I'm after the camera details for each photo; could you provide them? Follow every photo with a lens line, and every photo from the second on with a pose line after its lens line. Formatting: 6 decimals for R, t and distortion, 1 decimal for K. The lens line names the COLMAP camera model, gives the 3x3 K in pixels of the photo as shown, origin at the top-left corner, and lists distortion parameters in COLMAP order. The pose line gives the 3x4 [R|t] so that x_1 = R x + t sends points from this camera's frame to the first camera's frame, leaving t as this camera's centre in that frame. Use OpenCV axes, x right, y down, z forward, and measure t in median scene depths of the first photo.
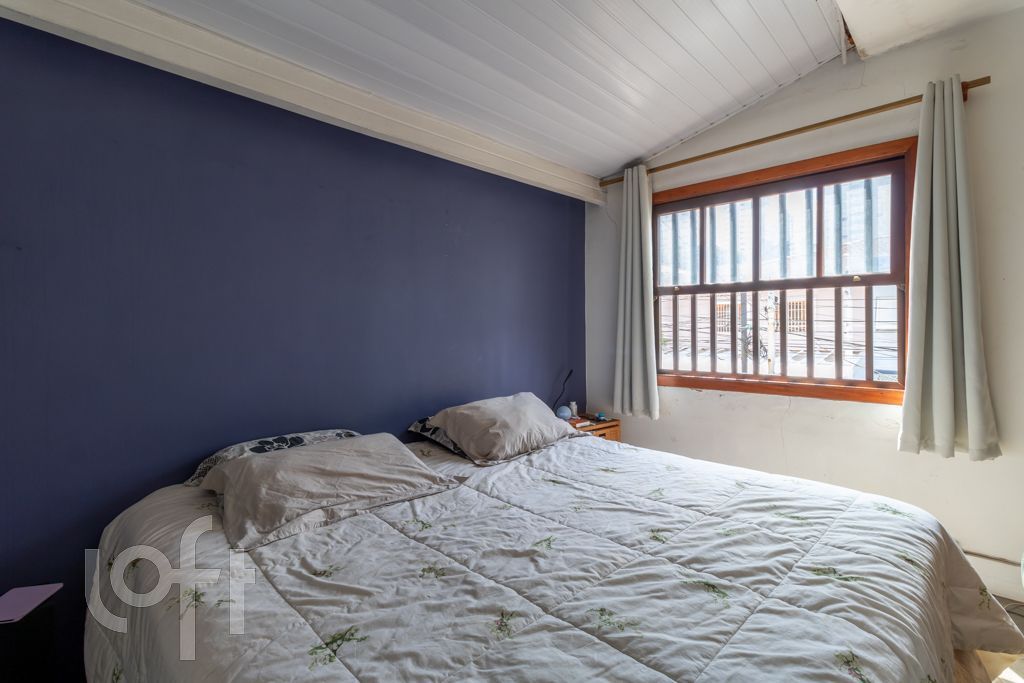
lens RADIAL K [[470.3, 0, 511.8], [0, 470.3, 332.5], [0, 0, 1]] dist [-0.000801, -0.000068]
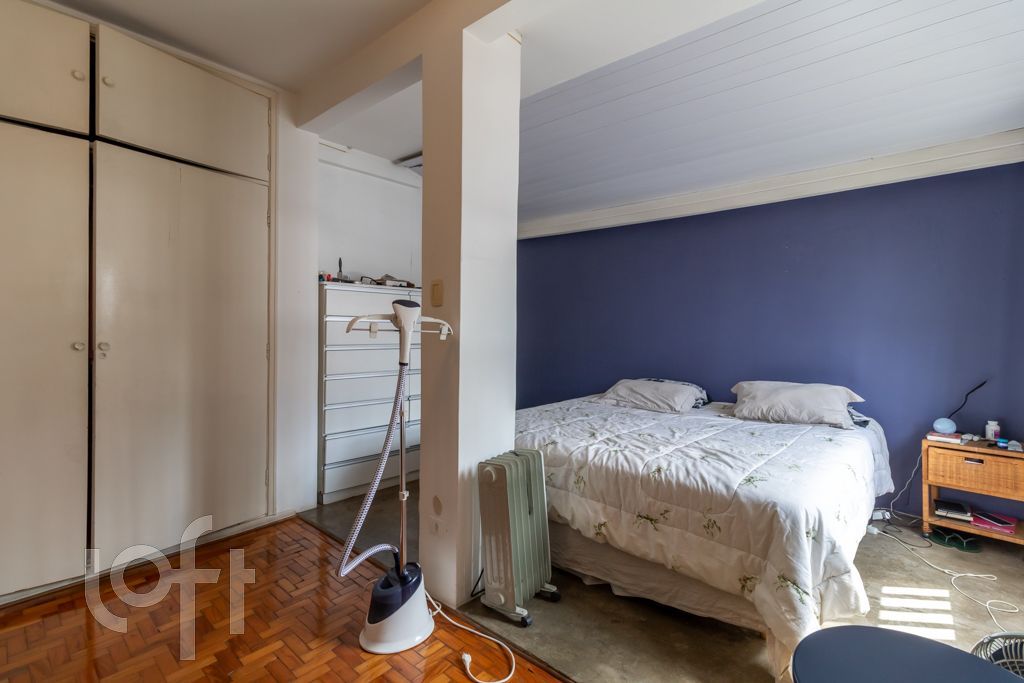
lens RADIAL K [[470.3, 0, 517.0], [0, 470.3, 331.6], [0, 0, 1]] dist [-0.000801, -0.000068]
pose [[0.065912, 0.012032, -0.997753, 1.061424], [-0.014659, 0.999831, 0.011089, -0.001961], [0.997718, 0.013895, 0.066077, 0.167138]]
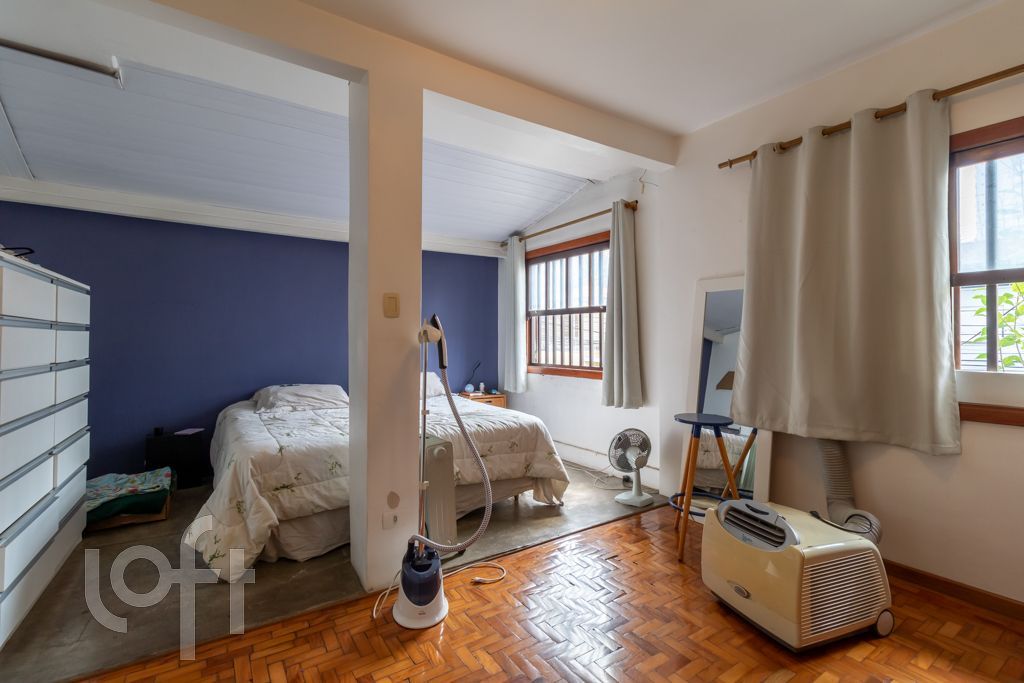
lens RADIAL K [[470.3, 0, 515.2], [0, 470.3, 338.3], [0, 0, 1]] dist [-0.000801, -0.000068]
pose [[0.979367, 0.005703, -0.202009, 0.684317], [-0.007034, 0.999958, -0.005872, 0.007221], [0.201967, 0.007172, 0.979366, -0.660277]]
